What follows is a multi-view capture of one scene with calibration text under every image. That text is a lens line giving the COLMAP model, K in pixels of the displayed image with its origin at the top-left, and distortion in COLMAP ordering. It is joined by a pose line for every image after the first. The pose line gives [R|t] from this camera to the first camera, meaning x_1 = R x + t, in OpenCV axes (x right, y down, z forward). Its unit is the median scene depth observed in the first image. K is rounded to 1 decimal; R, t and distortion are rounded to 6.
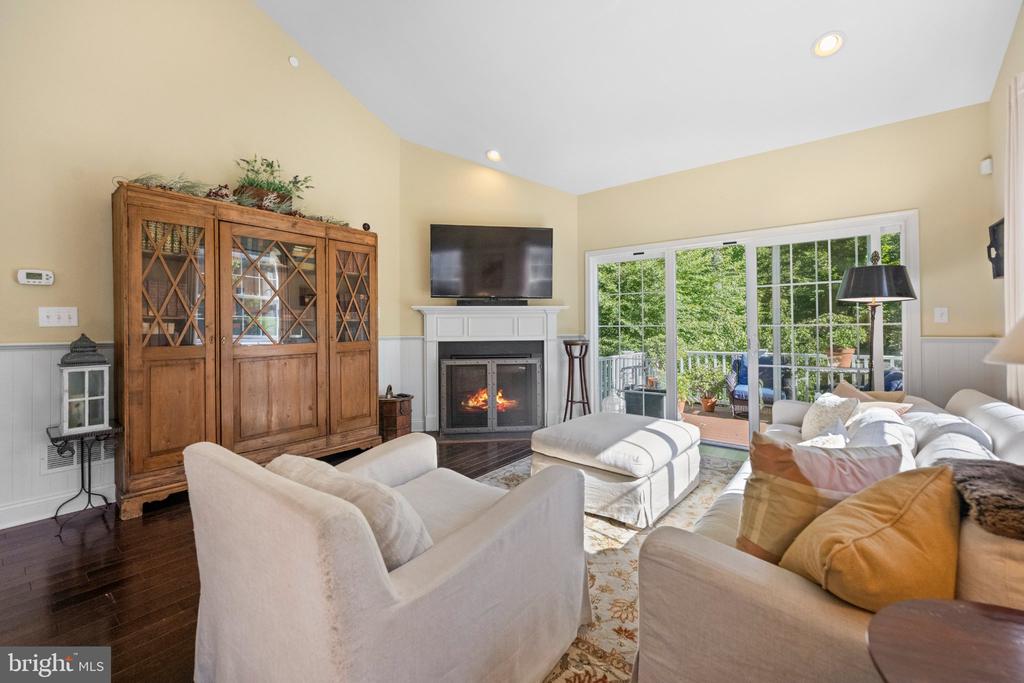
lens RADIAL K [[410.9, 0, 515.6], [0, 410.9, 326.6], [0, 0, 1]] dist [-0.000236, 0.000010]
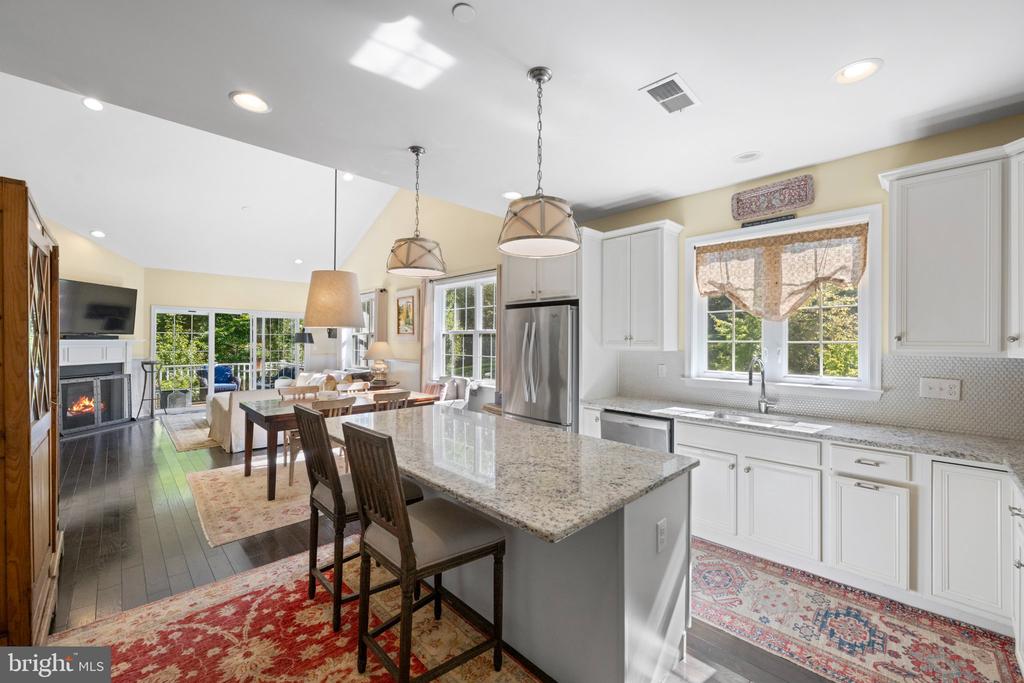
lens RADIAL K [[406.9, 0, 508.8], [0, 406.9, 339.5], [0, 0, 1]] dist [-0.002015, -0.000084]
pose [[0.142068, 0.006875, 0.989833, -1.225598], [-0.012752, 0.999906, -0.005115, -0.061156], [-0.989775, -0.011896, 0.142143, -0.607278]]
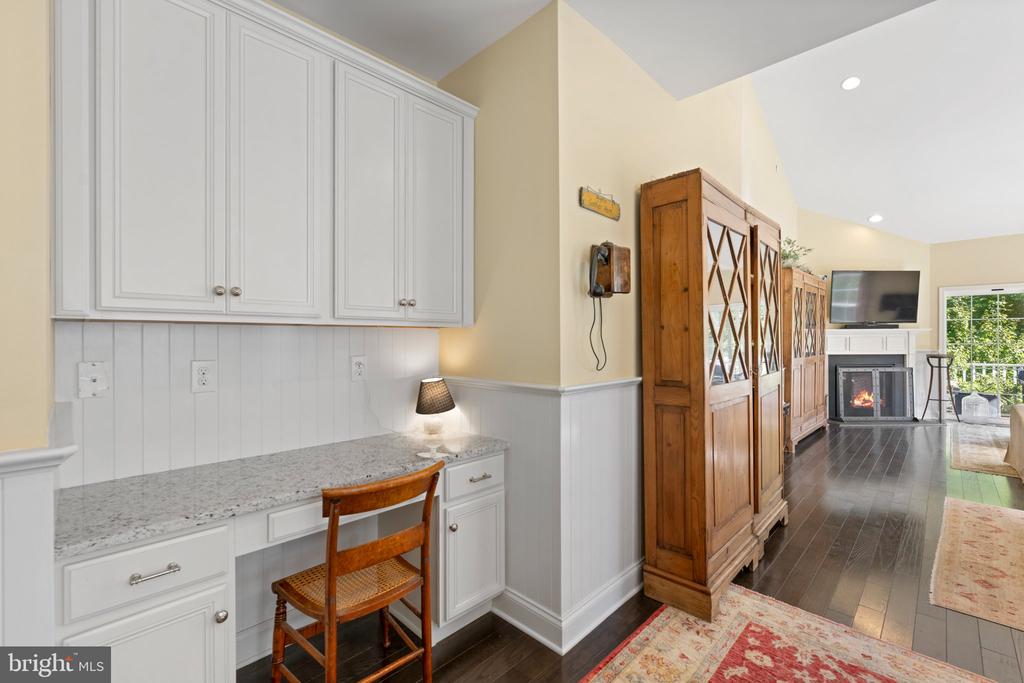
lens RADIAL K [[439.8, 0, 510.6], [0, 439.8, 338.9], [0, 0, 1]] dist [-0.001689, -0.000195]
pose [[0.992378, 0.001733, -0.123222, -1.063092], [-0.000656, 0.999961, 0.008775, -0.028700], [0.123232, -0.008627, 0.992340, -0.594793]]
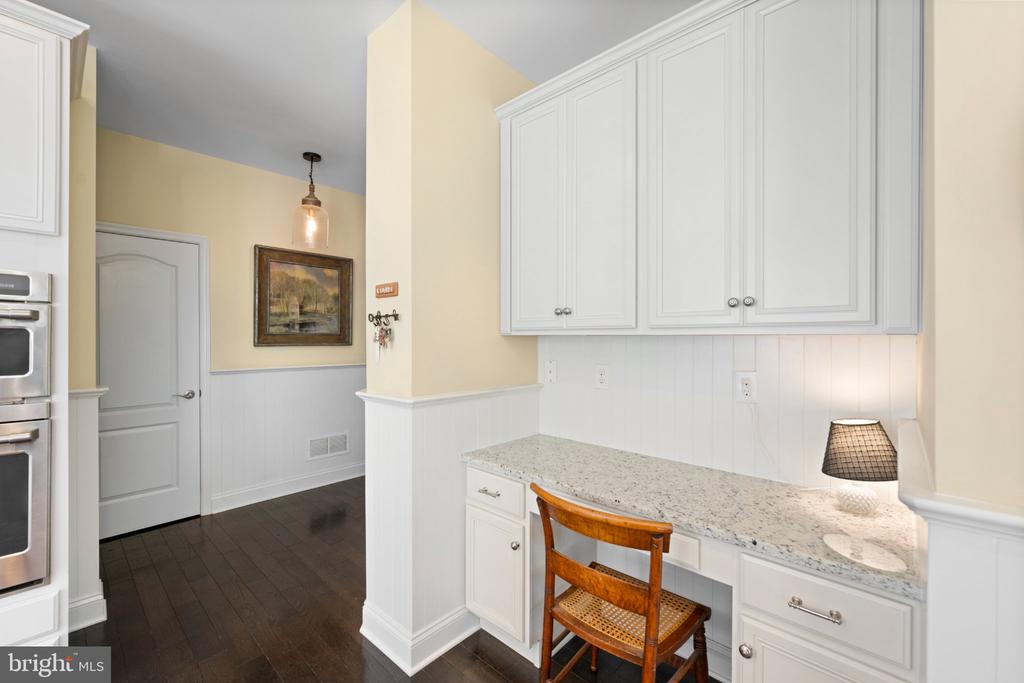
lens RADIAL K [[420.3, 0, 505.6], [0, 420.3, 338.9], [0, 0, 1]] dist [-0.000516, 0.000006]
pose [[-0.092433, 0.003358, -0.995713, -0.908037], [0.004976, 0.999983, 0.002910, -0.036043], [0.995706, -0.004686, -0.092449, -0.319429]]
